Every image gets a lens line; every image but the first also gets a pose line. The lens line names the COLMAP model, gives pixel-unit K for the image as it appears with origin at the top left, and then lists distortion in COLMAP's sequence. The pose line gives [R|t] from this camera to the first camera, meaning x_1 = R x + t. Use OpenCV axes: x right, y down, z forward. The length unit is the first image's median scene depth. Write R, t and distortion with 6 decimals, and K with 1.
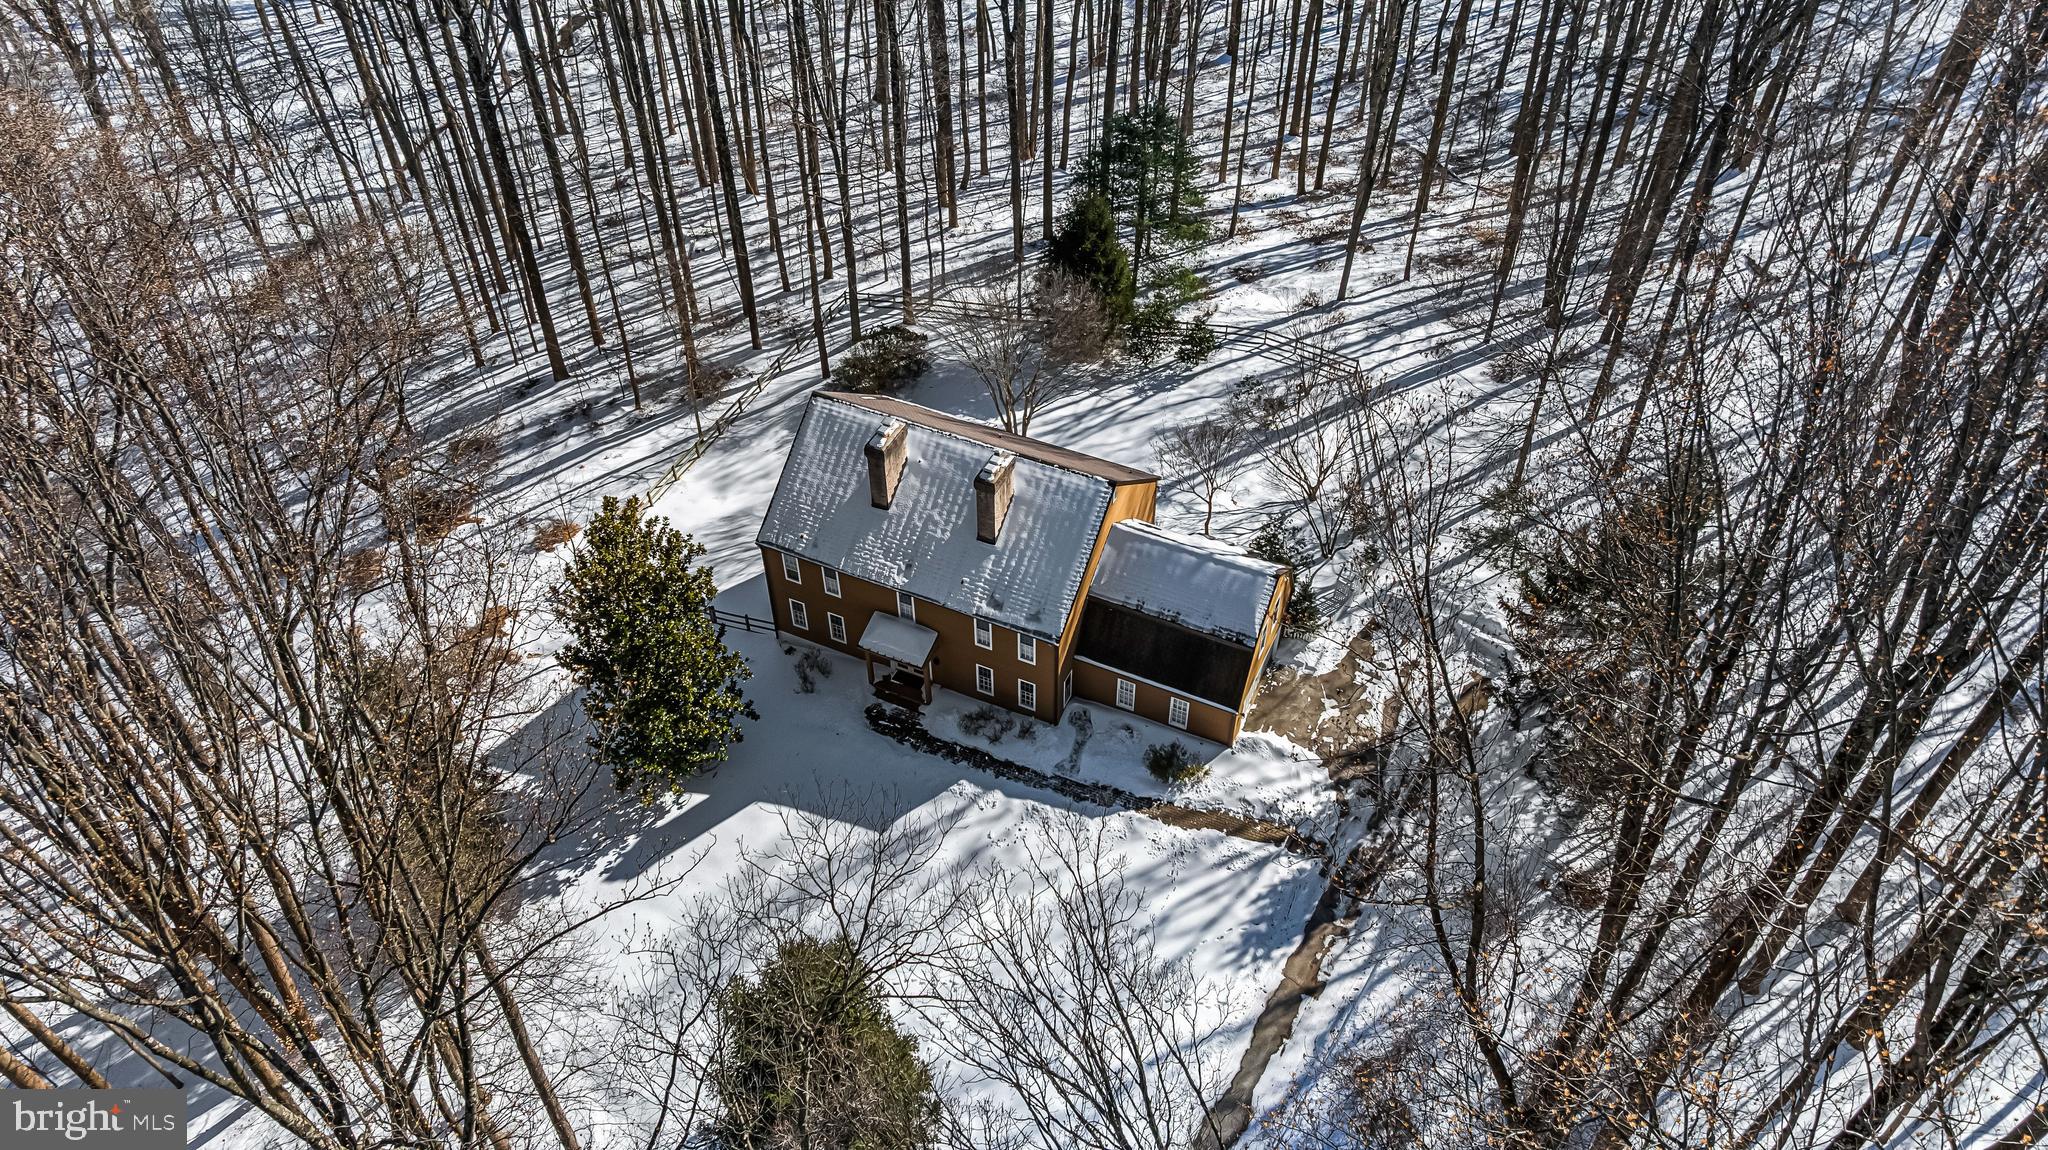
lens RADIAL K [[1429.9, 0, 1013.9], [0, 1429.9, 582.2], [0, 0, 1]] dist [-0.005920, -0.000671]
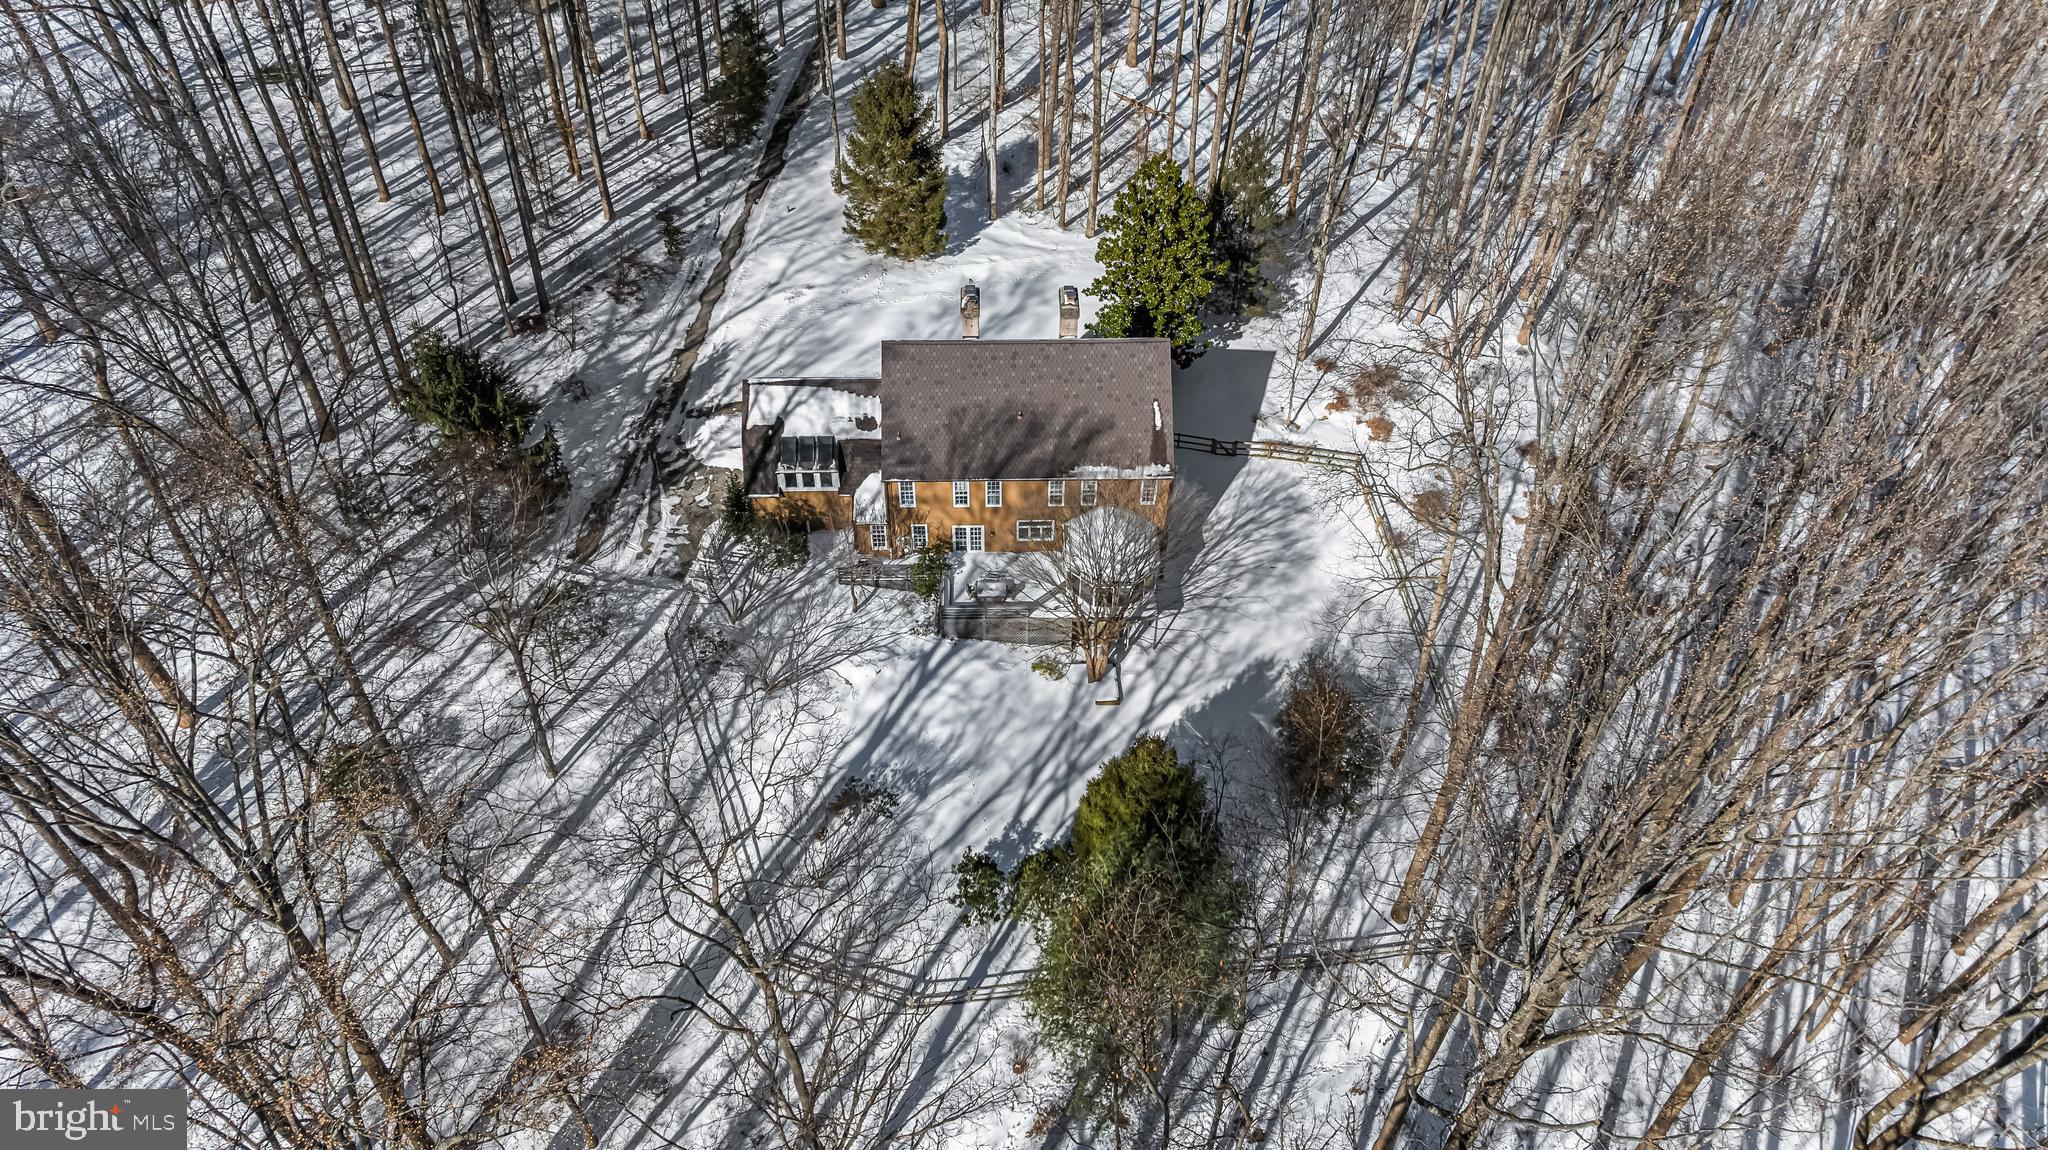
lens RADIAL K [[1393.5, 0, 1041.5], [0, 1393.5, 622.0], [0, 0, 1]] dist [0.001788, 0.000294]
pose [[-0.888273, 0.310080, -0.338854, 0.400475], [-0.345752, 0.034253, 0.937700, -1.124674], [0.302369, 0.950093, 0.076785, 1.092501]]
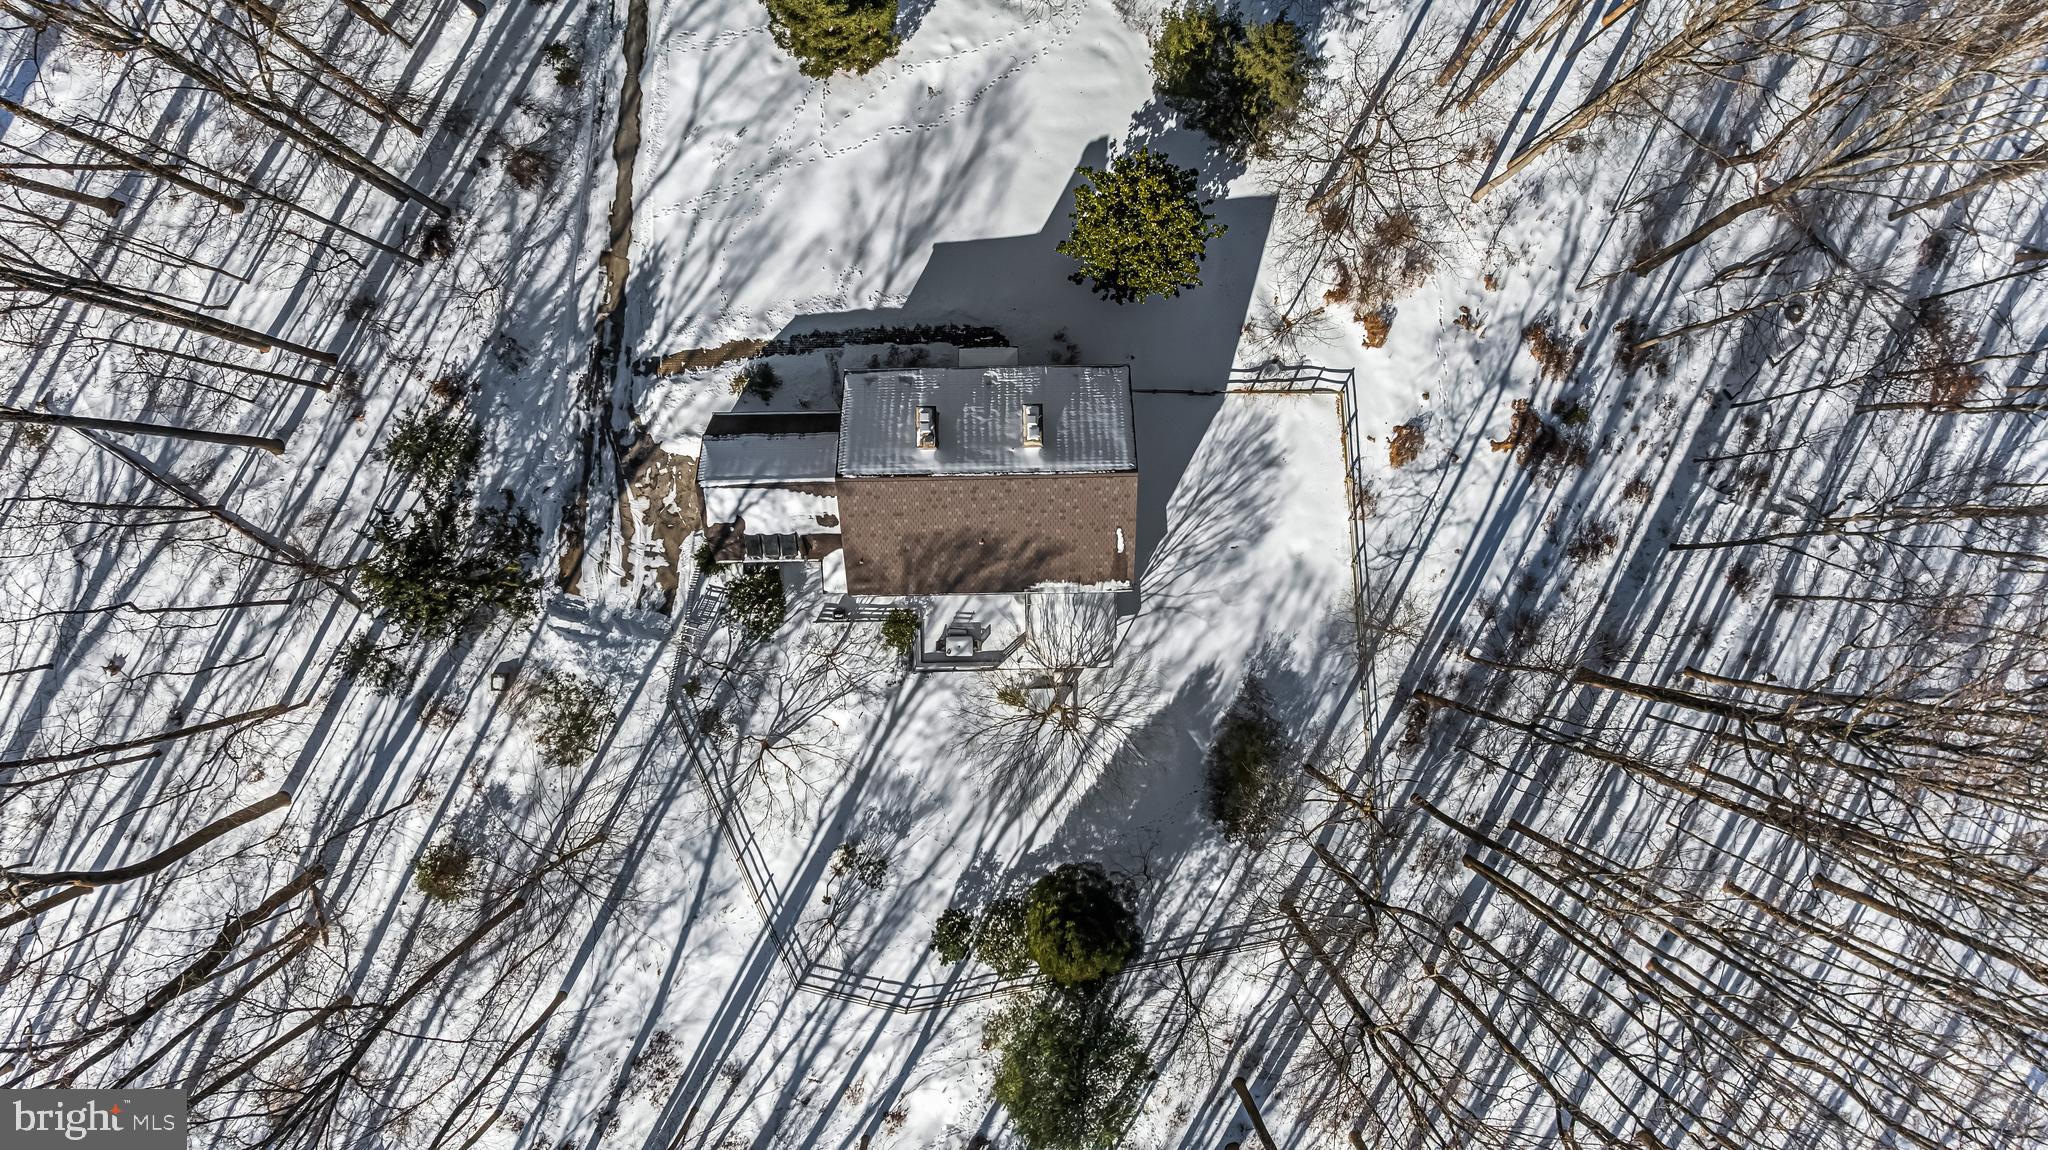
lens RADIAL K [[1429.9, 0, 1013.9], [0, 1429.9, 582.2], [0, 0, 1]] dist [-0.005920, -0.000671]
pose [[-0.897940, 0.439504, 0.023228, -0.045826], [-0.297104, -0.644254, 0.704745, -0.920862], [0.324703, 0.625918, 0.709080, 0.256169]]
